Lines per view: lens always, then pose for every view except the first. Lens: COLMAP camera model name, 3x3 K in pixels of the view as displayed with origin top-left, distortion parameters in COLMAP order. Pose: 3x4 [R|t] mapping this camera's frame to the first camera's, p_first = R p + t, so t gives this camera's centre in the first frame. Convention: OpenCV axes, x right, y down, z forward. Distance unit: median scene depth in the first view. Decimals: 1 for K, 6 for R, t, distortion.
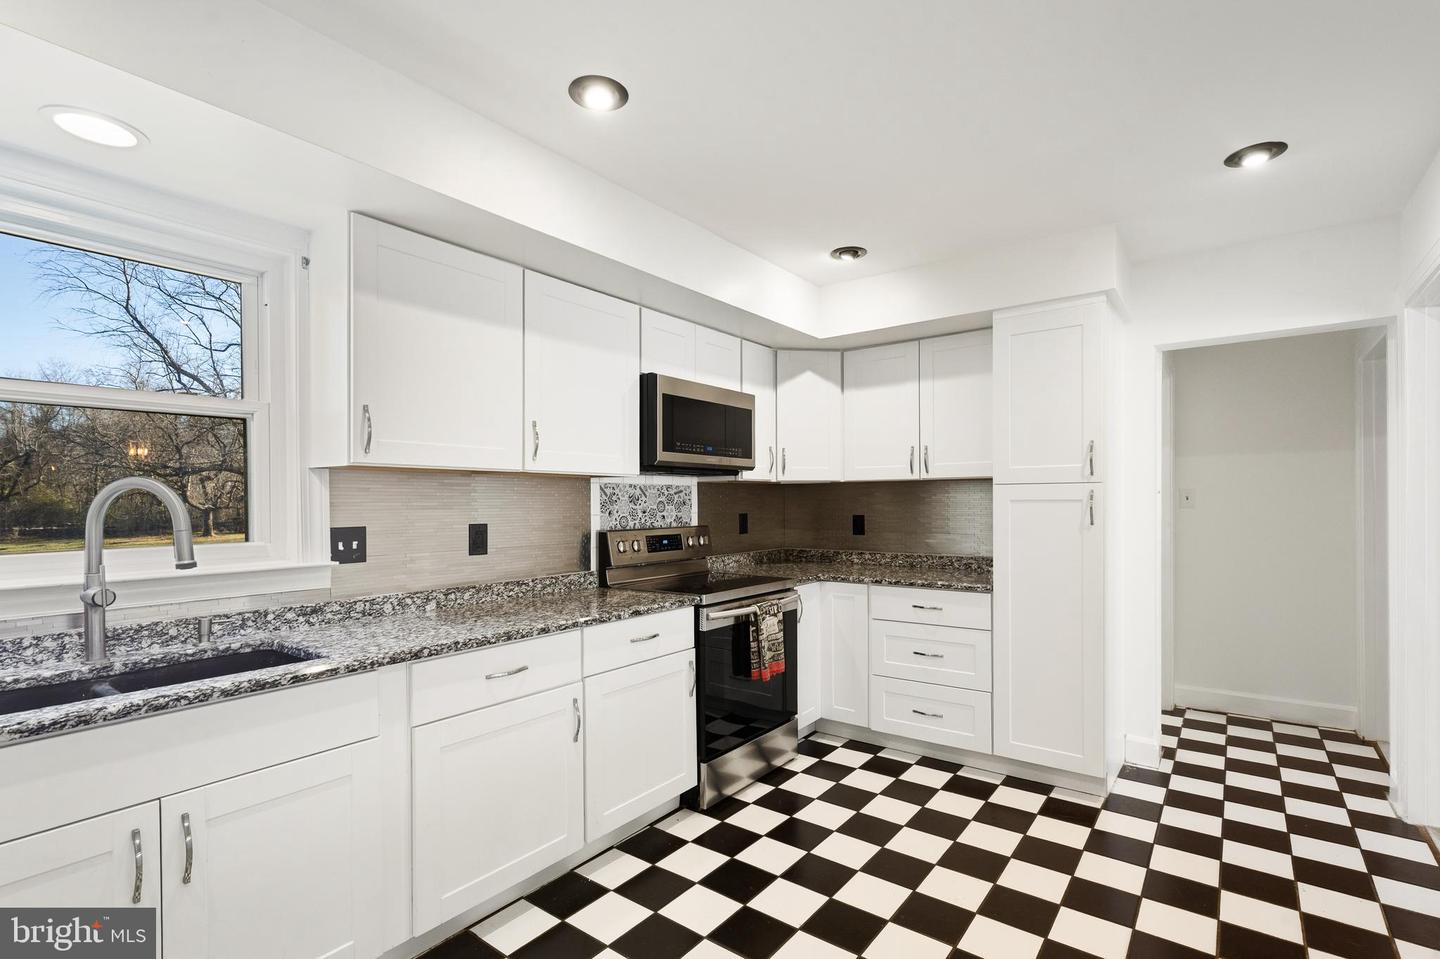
lens RADIAL K [[667.9, 0, 713.7], [0, 667.9, 506.9], [0, 0, 1]] dist [-0.001832, 0.000891]
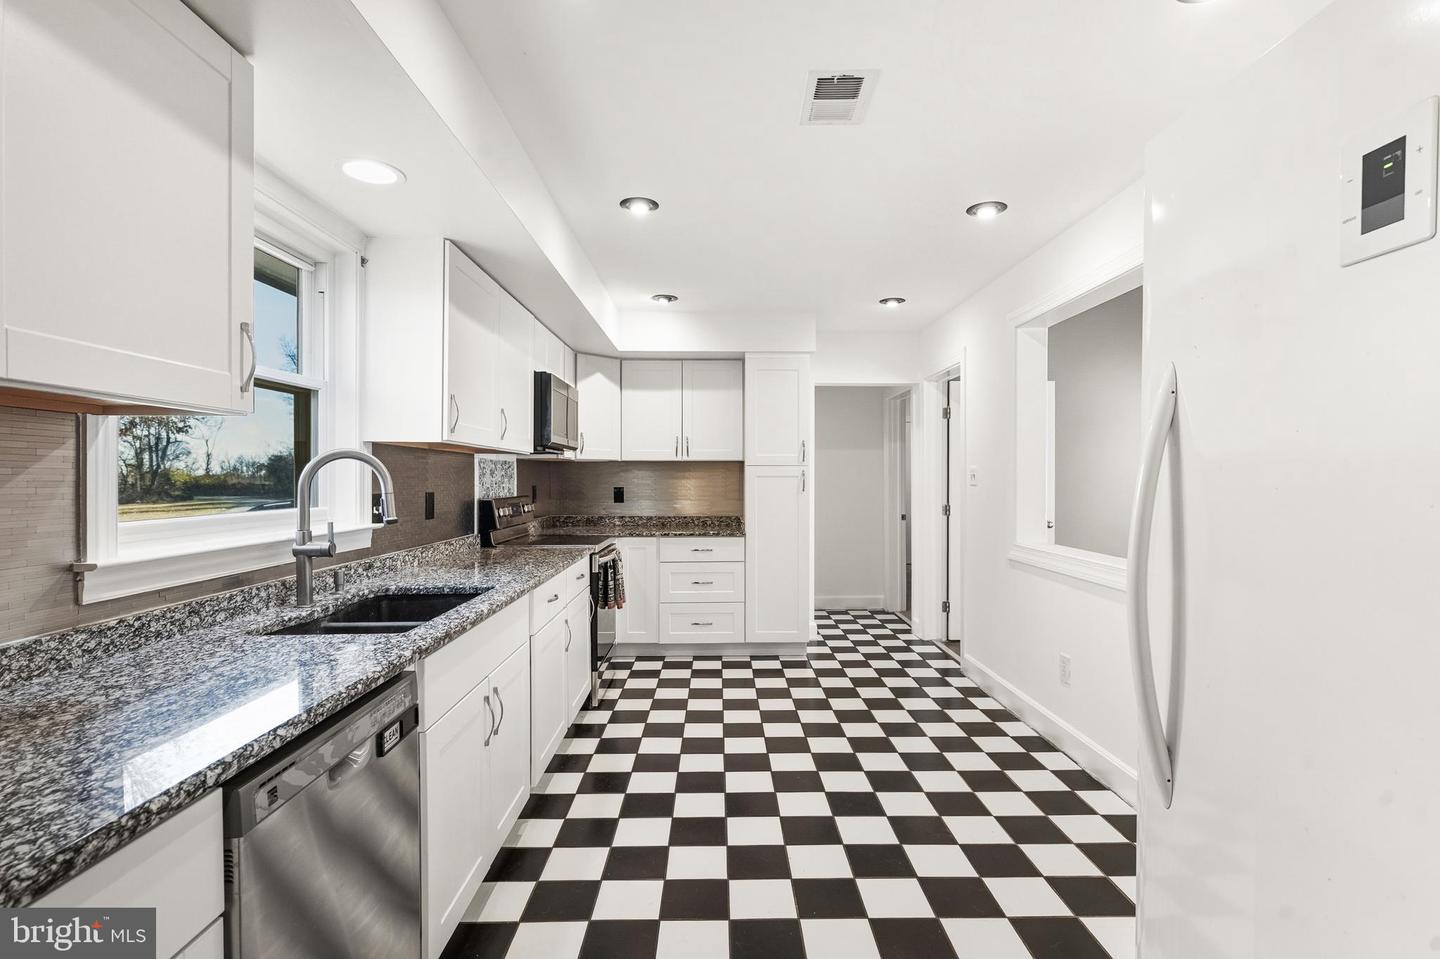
lens RADIAL K [[724.5, 0, 712.7], [0, 724.5, 481.3], [0, 0, 1]] dist [0.000024, -0.000901]
pose [[0.783241, 0.003960, 0.621705, -0.681722], [0.000029, 0.999979, -0.006407, 0.013380], [-0.621718, 0.005036, 0.783225, -0.253980]]
